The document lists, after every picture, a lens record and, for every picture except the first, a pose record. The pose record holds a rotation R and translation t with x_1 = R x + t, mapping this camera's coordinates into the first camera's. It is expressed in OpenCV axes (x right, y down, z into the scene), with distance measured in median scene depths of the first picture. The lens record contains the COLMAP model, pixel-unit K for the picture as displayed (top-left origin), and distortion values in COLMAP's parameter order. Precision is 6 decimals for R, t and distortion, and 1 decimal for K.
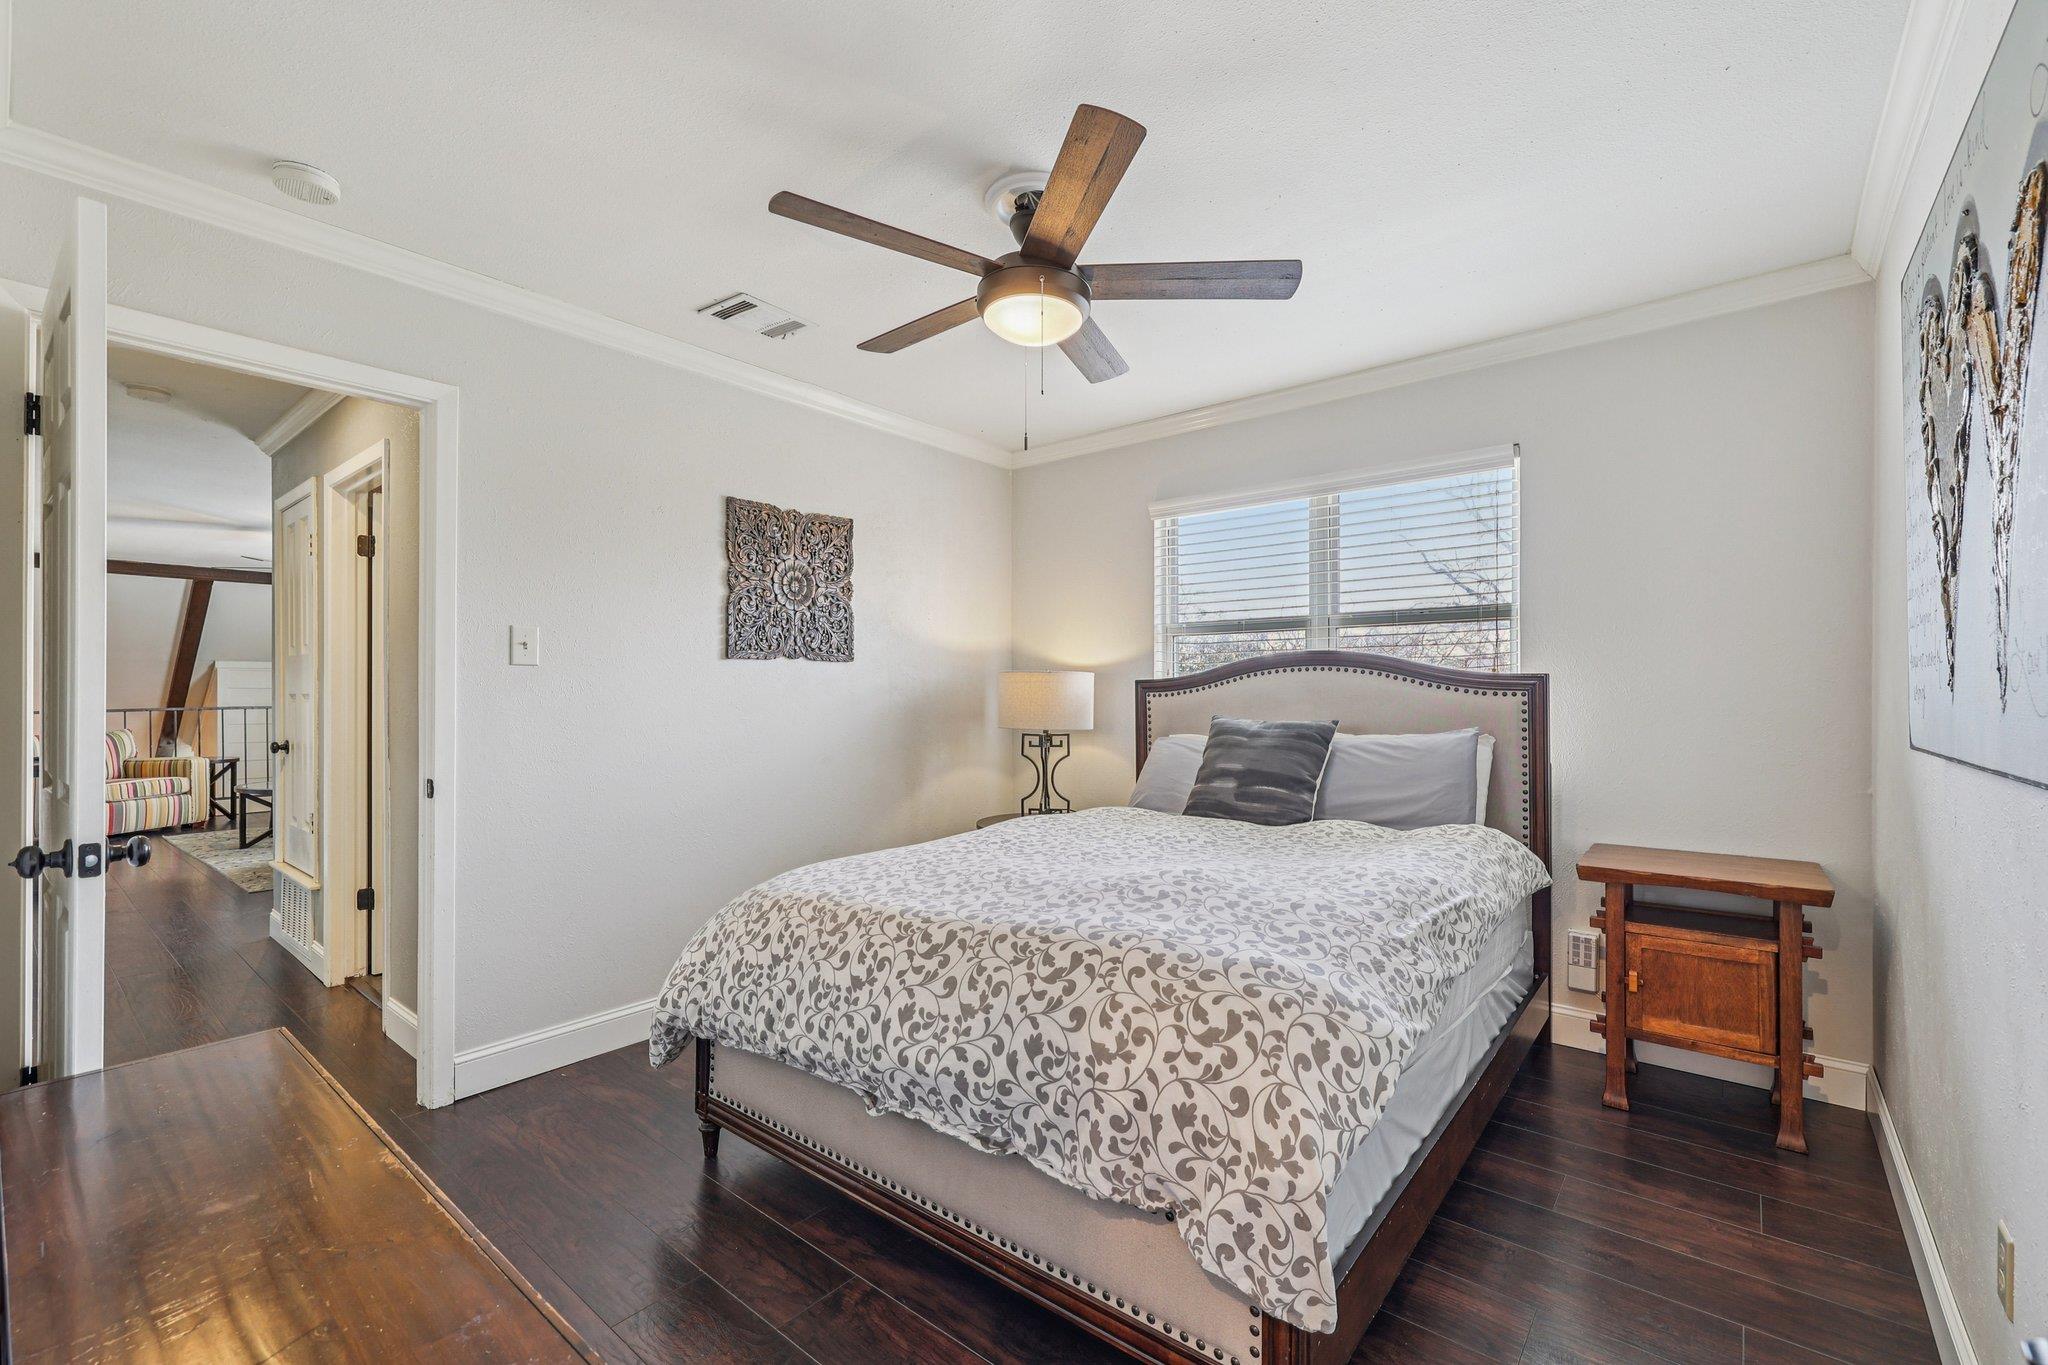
lens RADIAL K [[868.6, 0, 1018.3], [0, 868.6, 681.0], [0, 0, 1]] dist [-0.003631, 0.000095]
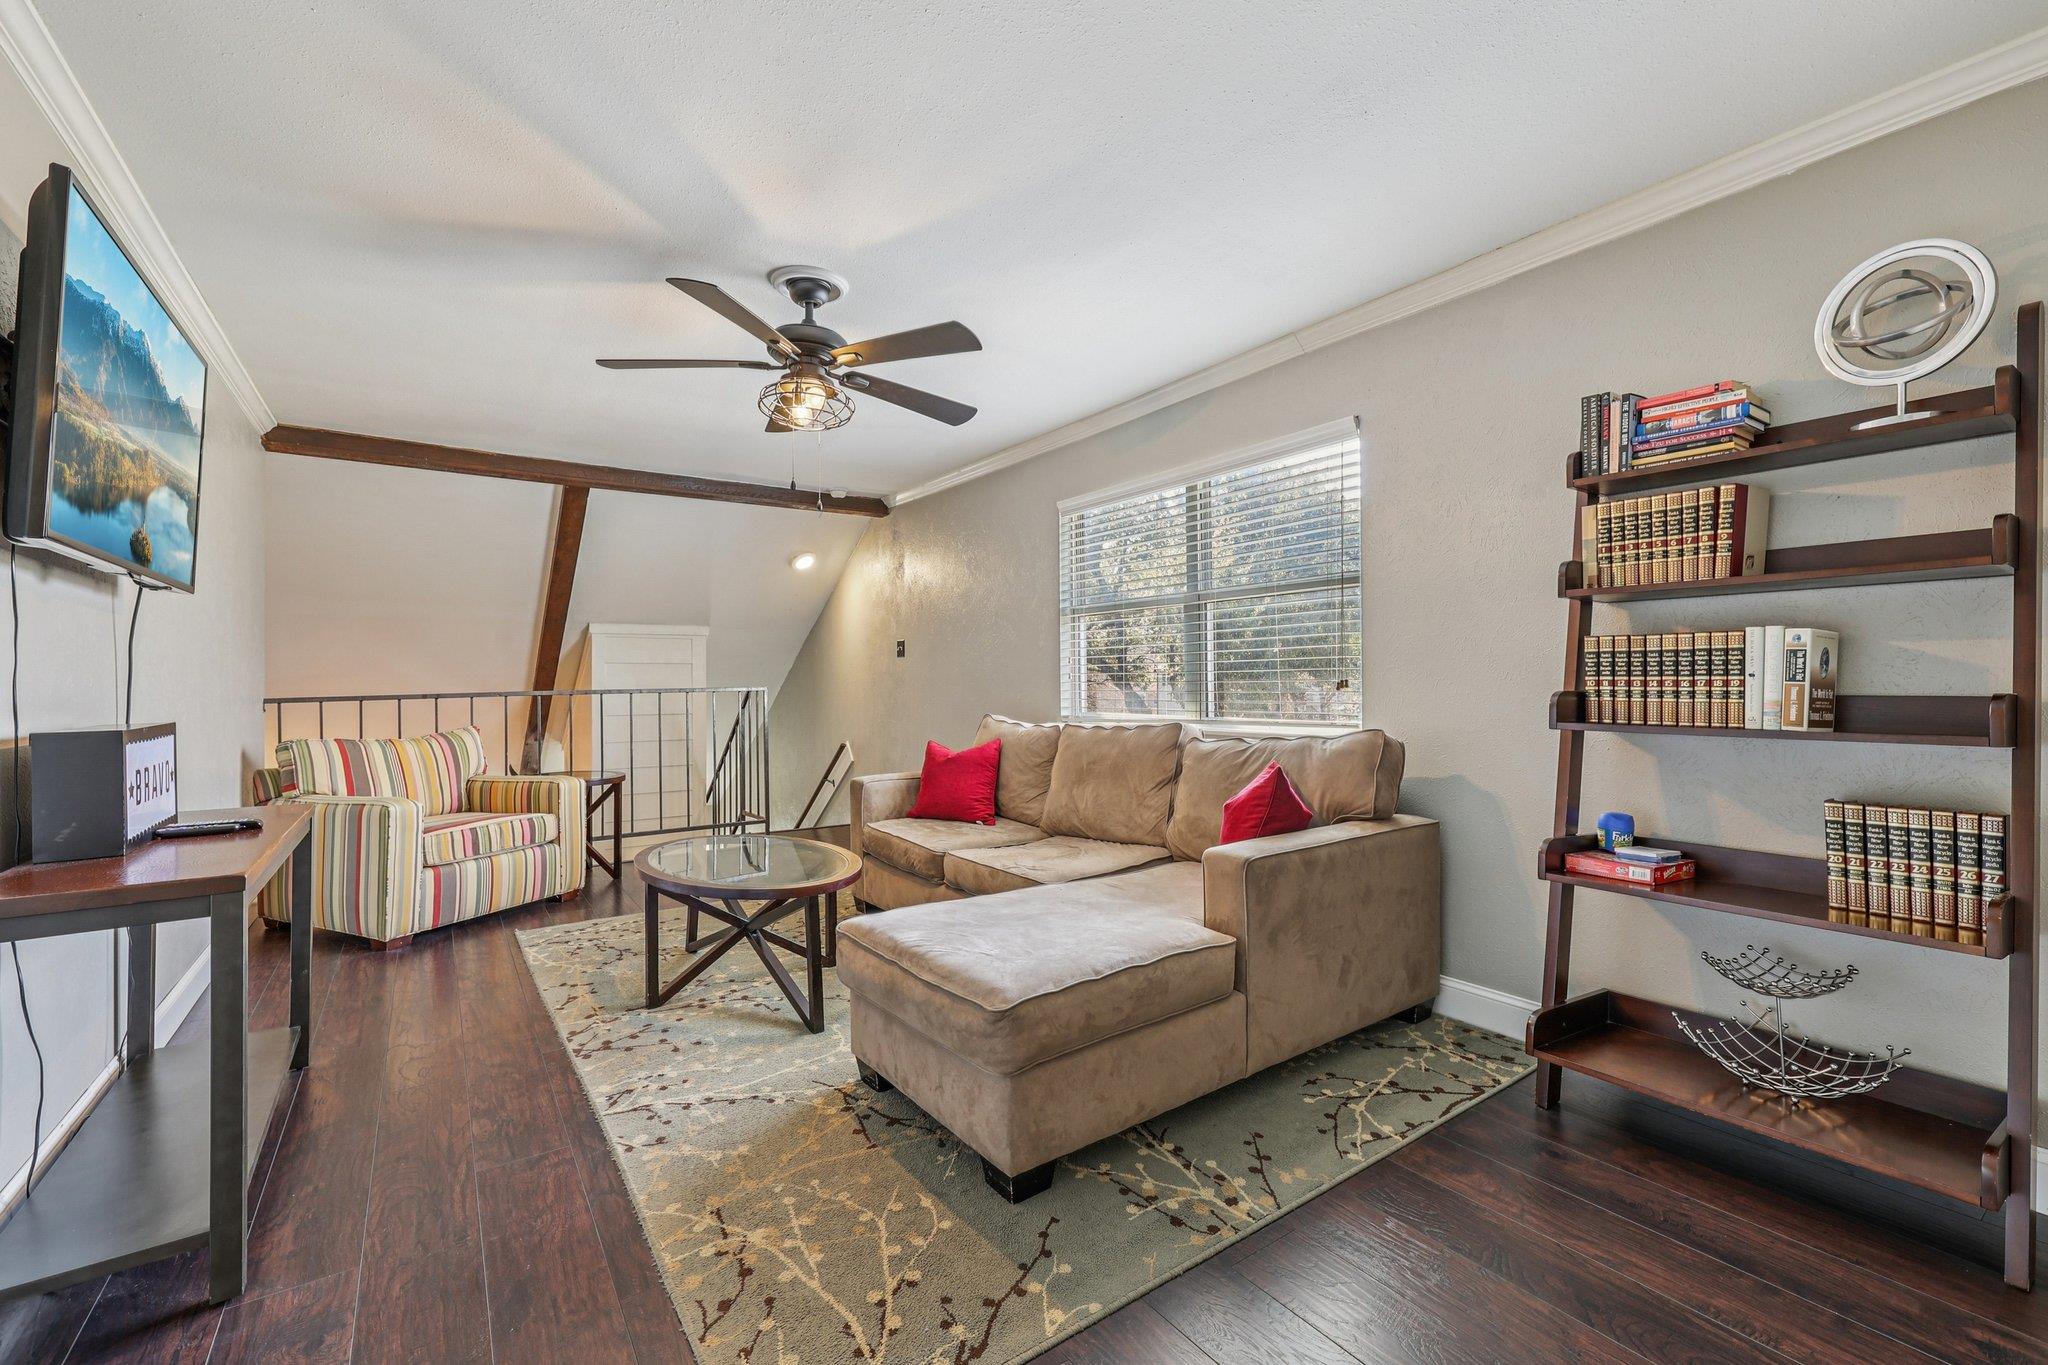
lens RADIAL K [[868.6, 0, 1022.1], [0, 868.6, 680.2], [0, 0, 1]] dist [-0.003631, 0.000095]
pose [[0.961693, 0.012776, -0.273832, -0.471525], [-0.009874, 0.999880, 0.011974, 0.011488], [0.273952, -0.008811, 0.961703, 0.497212]]
